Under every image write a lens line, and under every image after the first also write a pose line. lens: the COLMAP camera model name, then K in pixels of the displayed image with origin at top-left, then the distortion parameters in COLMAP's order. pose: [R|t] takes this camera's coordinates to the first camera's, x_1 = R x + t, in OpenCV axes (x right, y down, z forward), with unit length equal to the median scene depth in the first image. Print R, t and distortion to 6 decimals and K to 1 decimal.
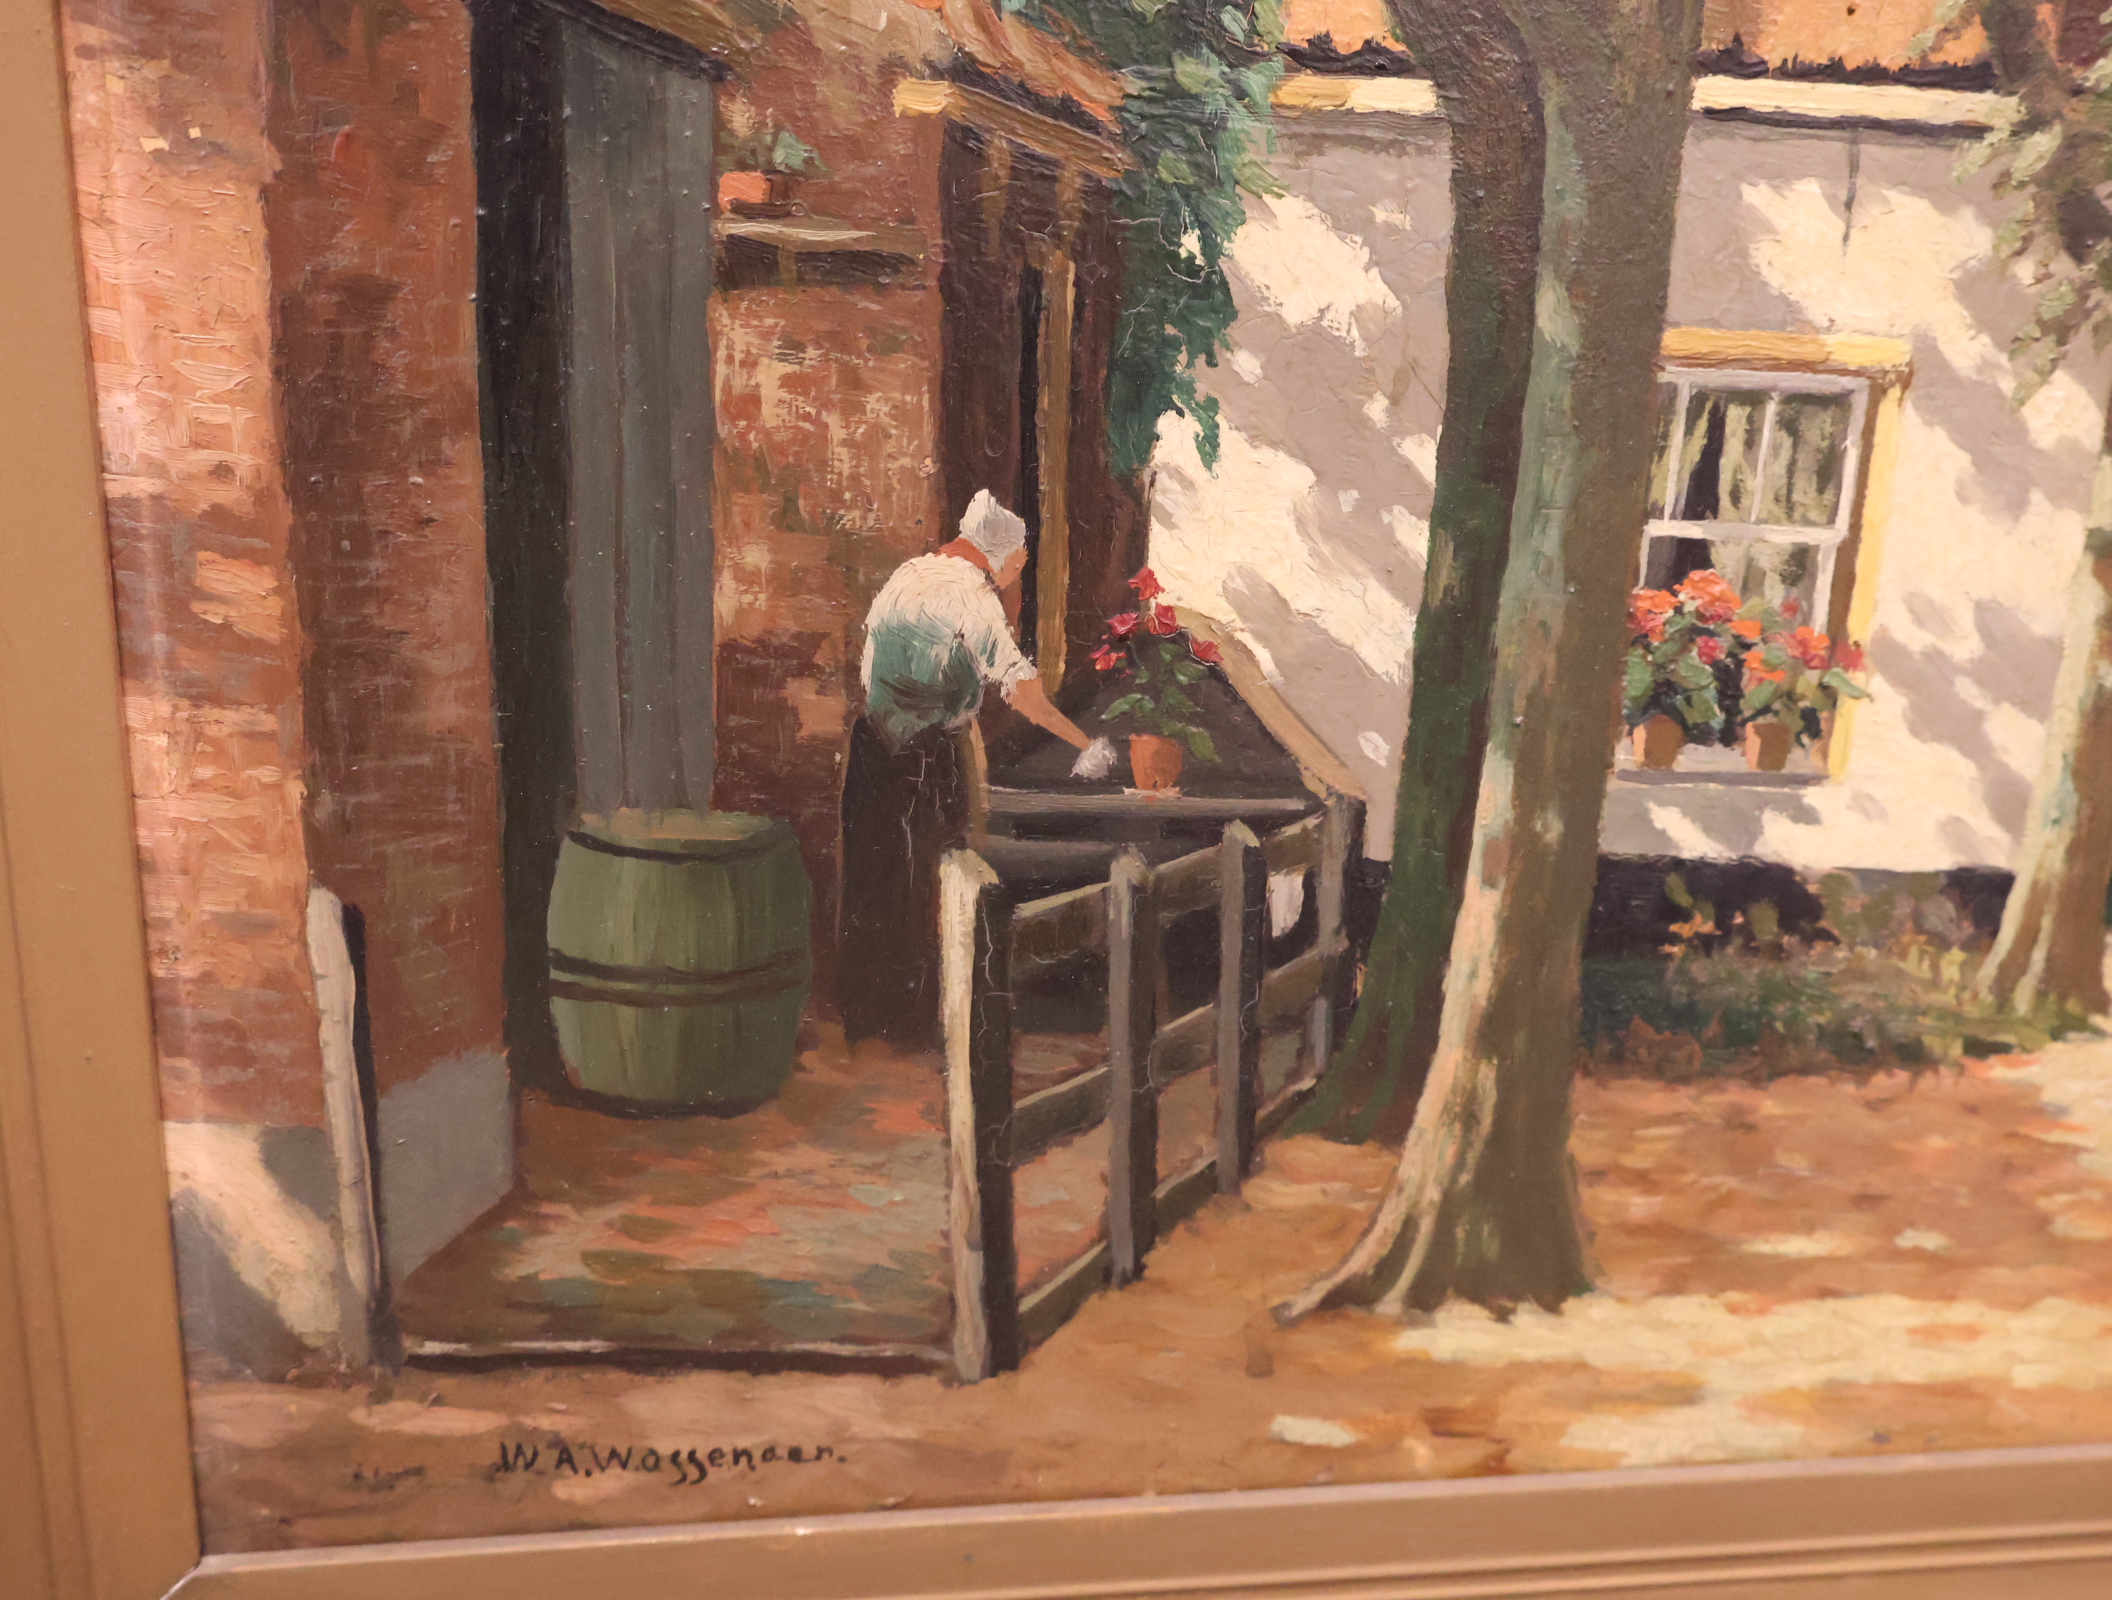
lens RADIAL K [[2373.5, 0, 1051.4], [0, 2373.5, 801.1], [0, 0, 1]] dist [0.022654, 0.000000]
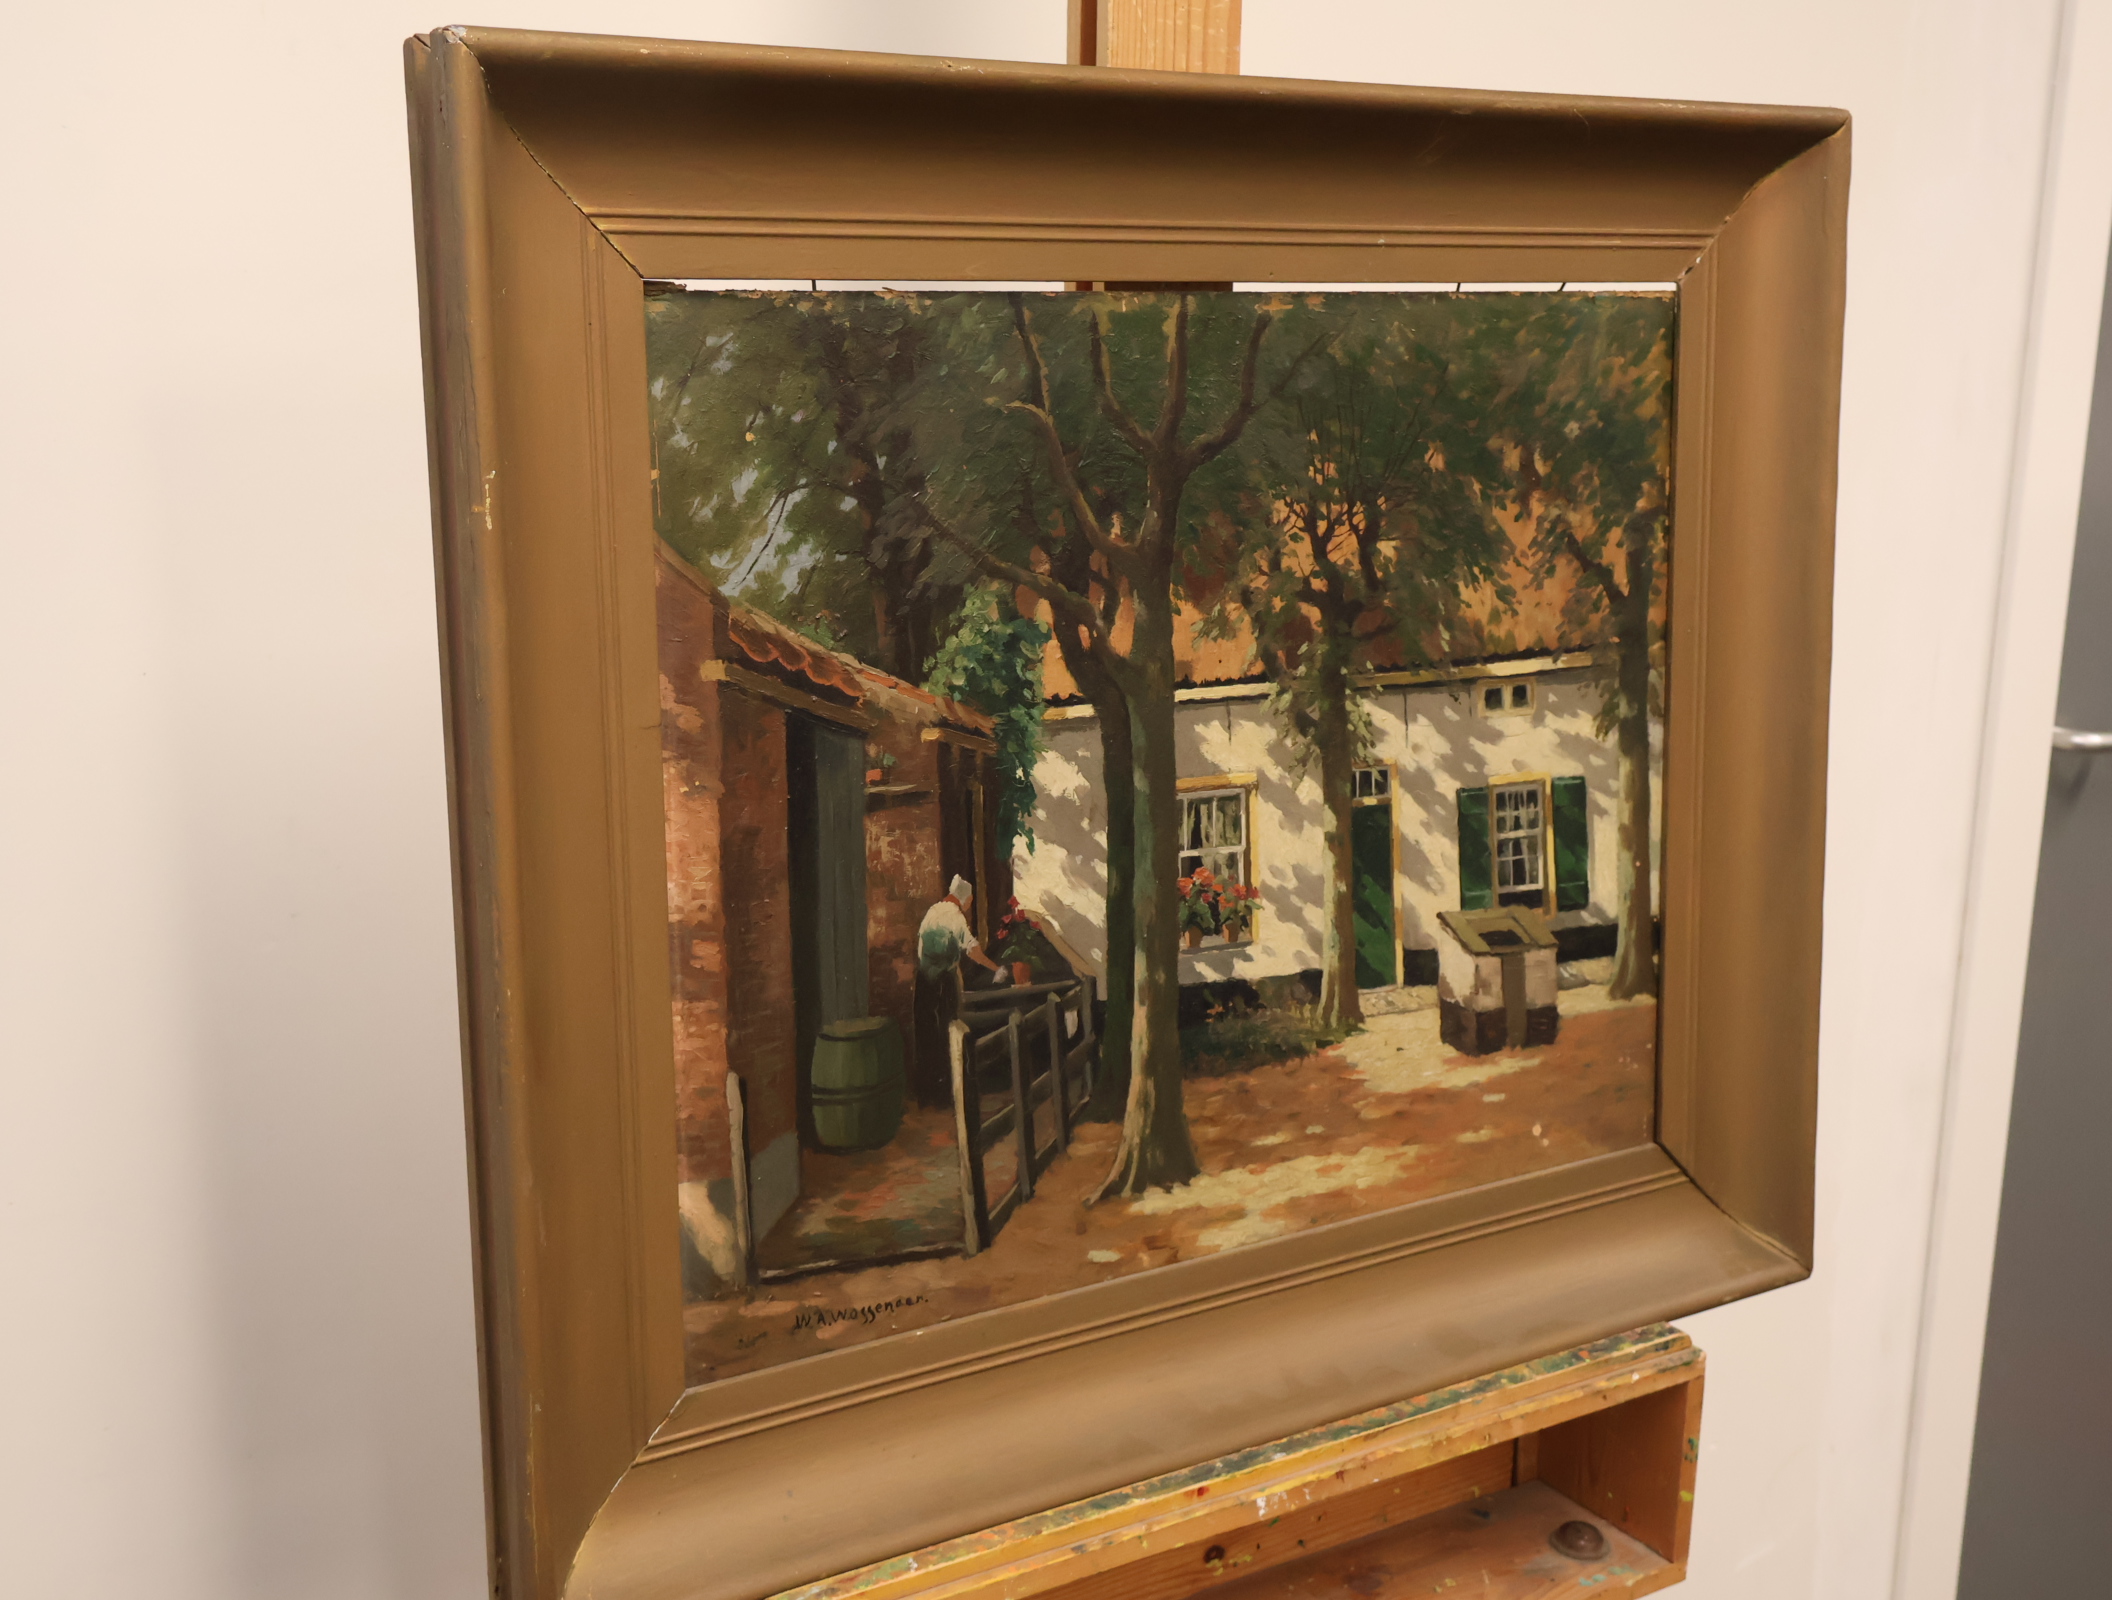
lens RADIAL K [[2373.5, 0, 1042.9], [0, 2373.5, 794.8], [0, 0, 1]] dist [0.022654, 0.000000]
pose [[0.920114, -0.128487, 0.369974, -0.824842], [0.186313, 0.974516, -0.124920, 0.115917], [-0.344495, 0.183872, 0.920605, -1.326922]]
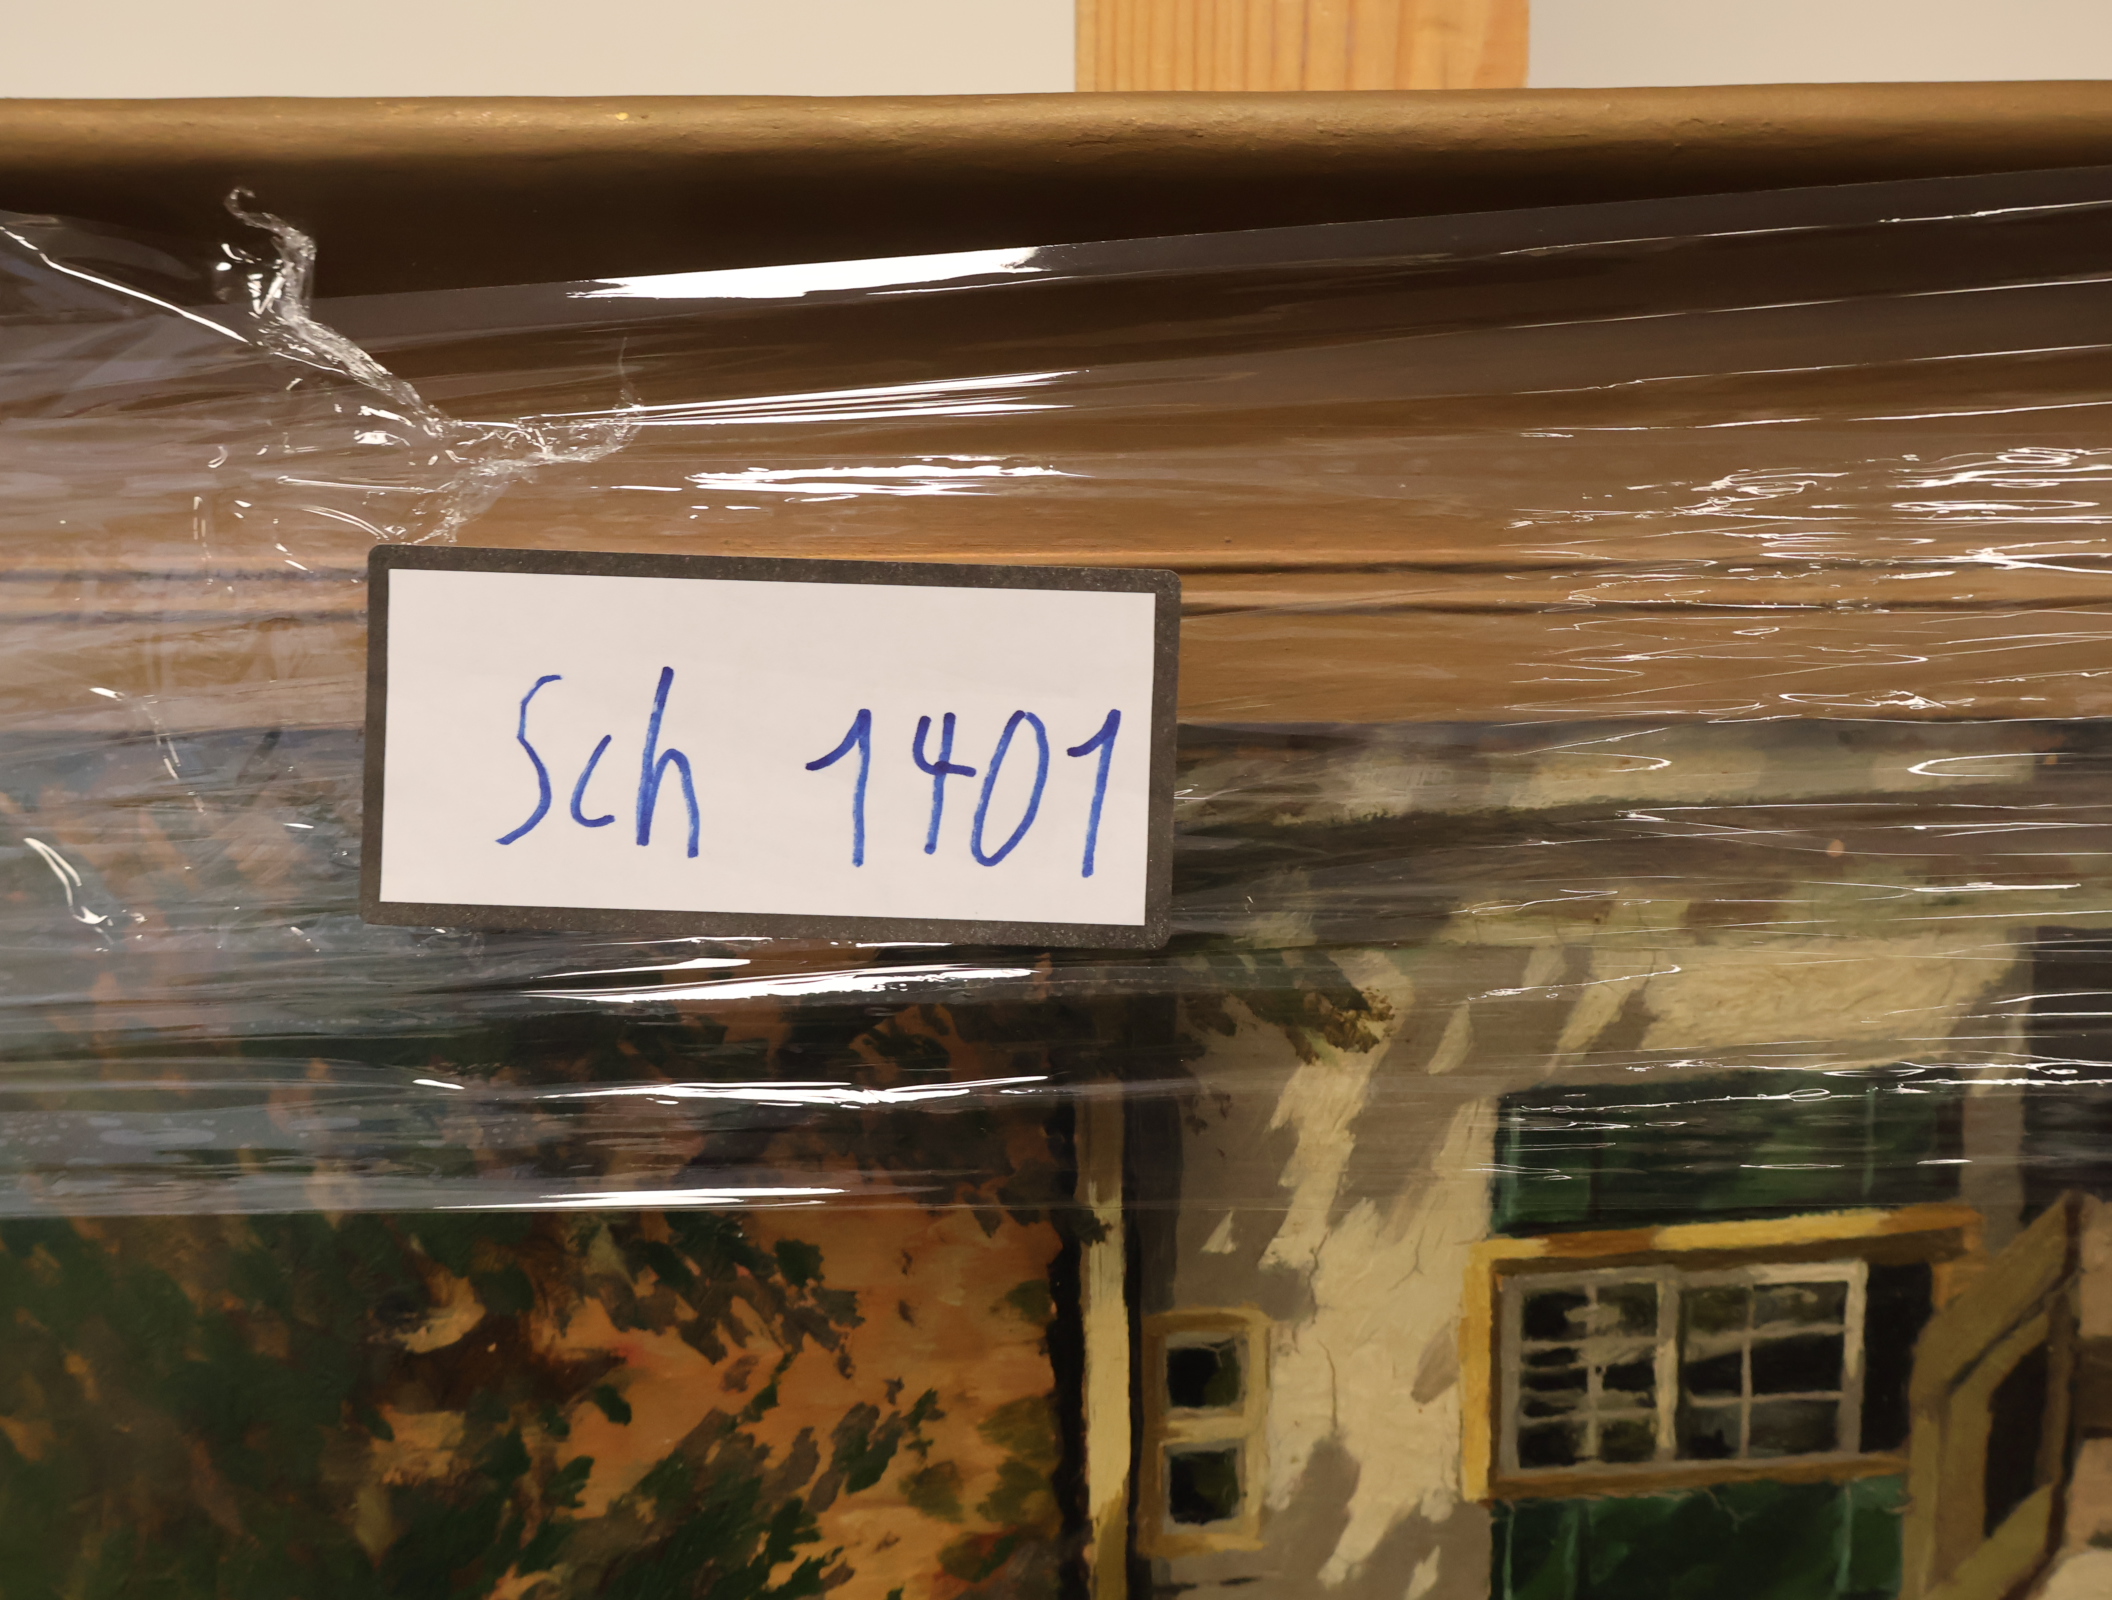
lens RADIAL K [[2373.5, 0, 1052.0], [0, 2373.5, 788.6], [0, 0, 1]] dist [0.022654, 0.000000]
pose [[-0.051727, -0.985086, -0.164105, 1.078232], [0.943453, 0.005677, -0.331459, -0.011975], [0.327447, -0.171971, 0.929088, 0.251673]]
